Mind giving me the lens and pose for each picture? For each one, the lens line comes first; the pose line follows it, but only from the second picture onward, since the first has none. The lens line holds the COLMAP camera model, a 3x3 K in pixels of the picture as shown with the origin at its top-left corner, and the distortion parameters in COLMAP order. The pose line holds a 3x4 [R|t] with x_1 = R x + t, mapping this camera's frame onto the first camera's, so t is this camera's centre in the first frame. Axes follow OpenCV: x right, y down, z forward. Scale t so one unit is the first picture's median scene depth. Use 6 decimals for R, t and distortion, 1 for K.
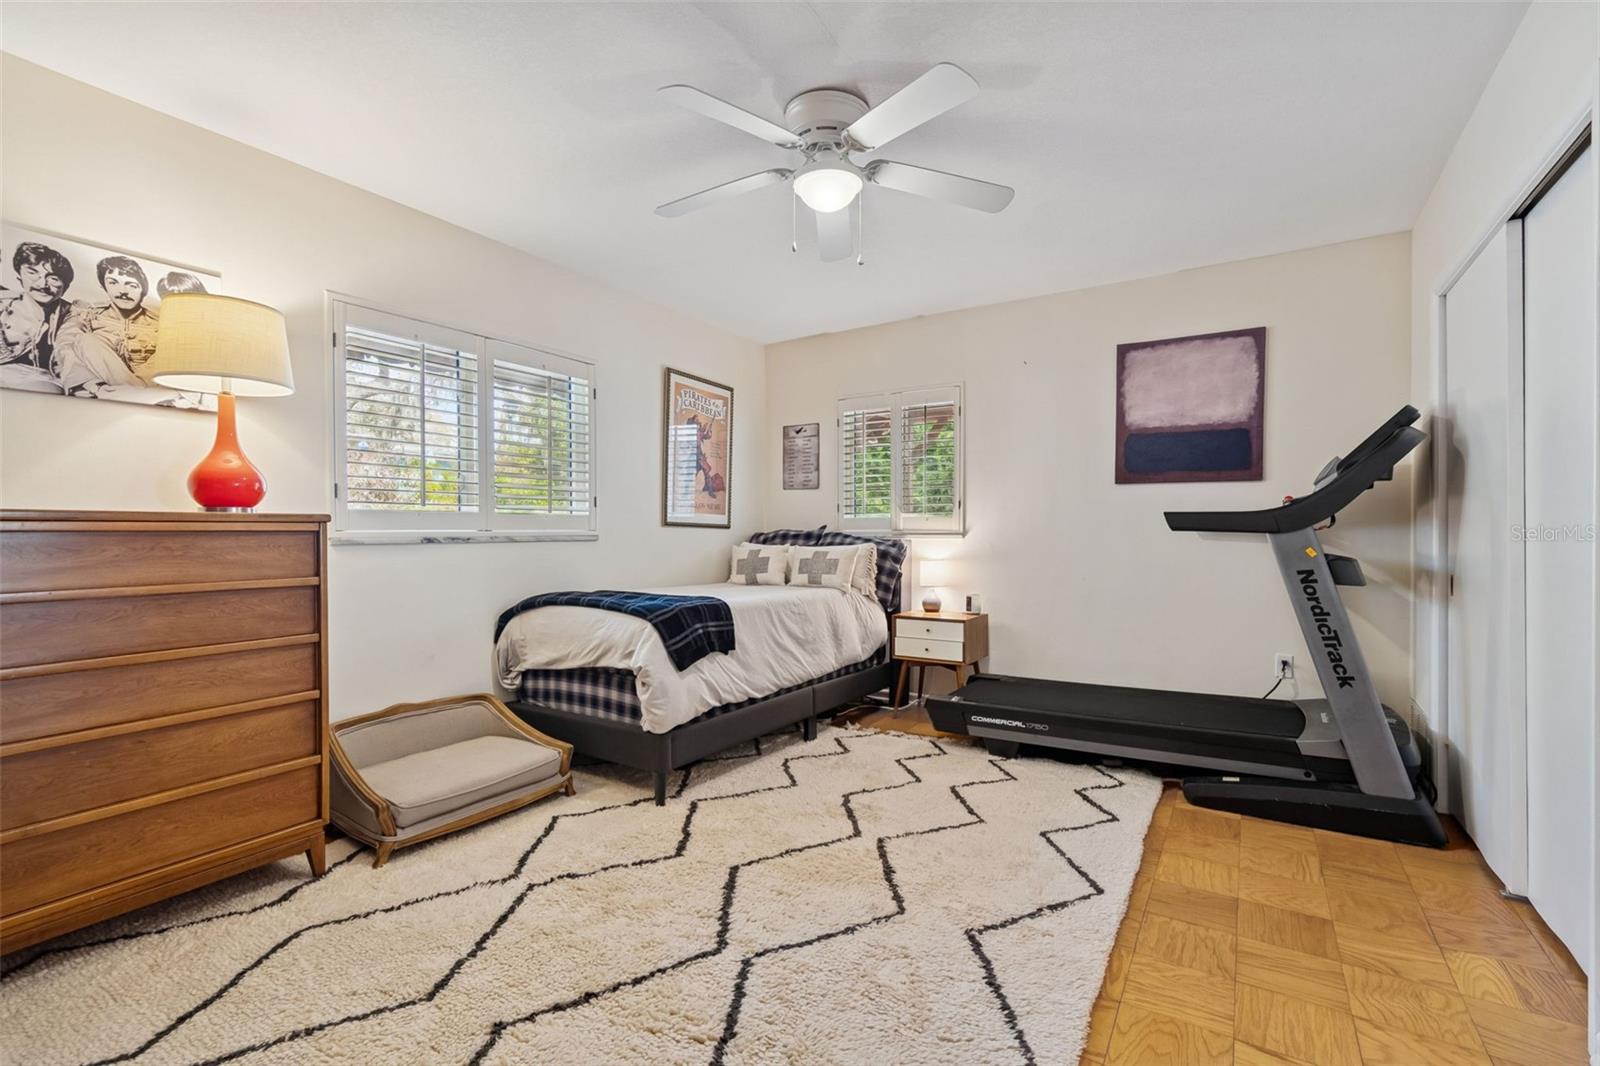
lens RADIAL K [[713.9, 0, 811.2], [0, 713.9, 534.6], [0, 0, 1]] dist [0.001365, -0.000390]
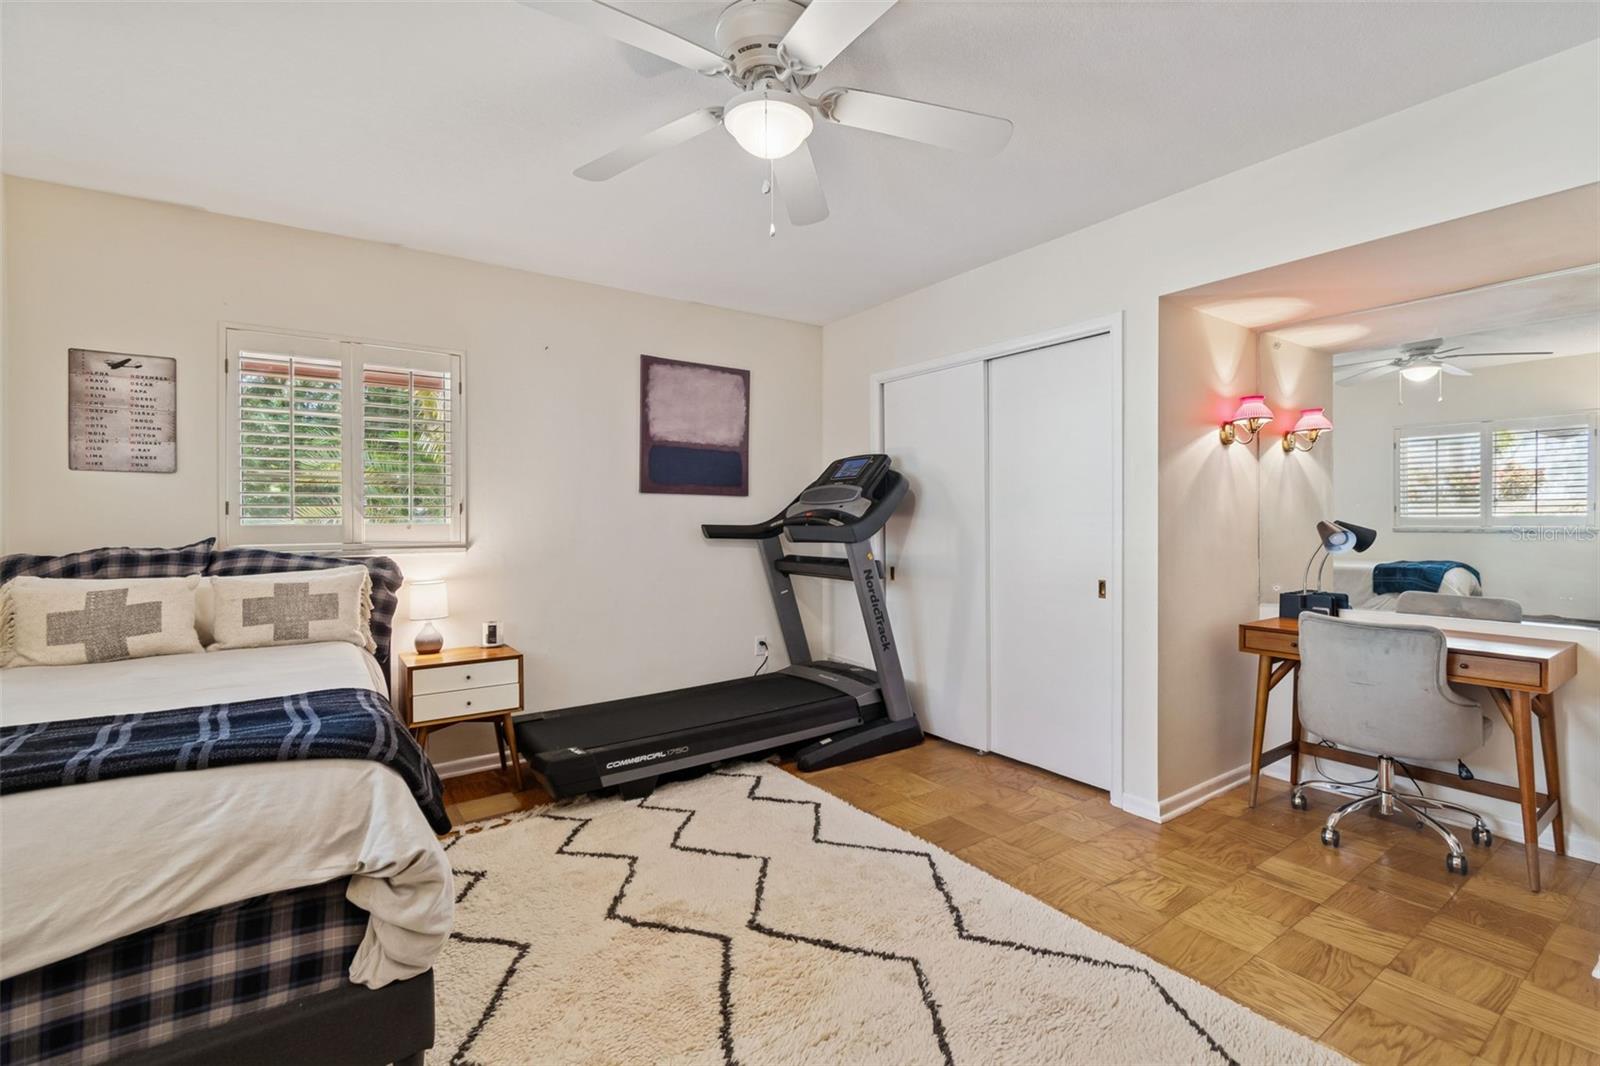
lens RADIAL K [[726.3, 0, 797.4], [0, 726.3, 518.6], [0, 0, 1]] dist [0.000152, -0.000284]
pose [[0.375920, 0.001492, 0.926651, -0.481805], [0.006191, 0.999972, -0.004122, -0.031955], [-0.926631, 0.007286, 0.375901, 0.454936]]
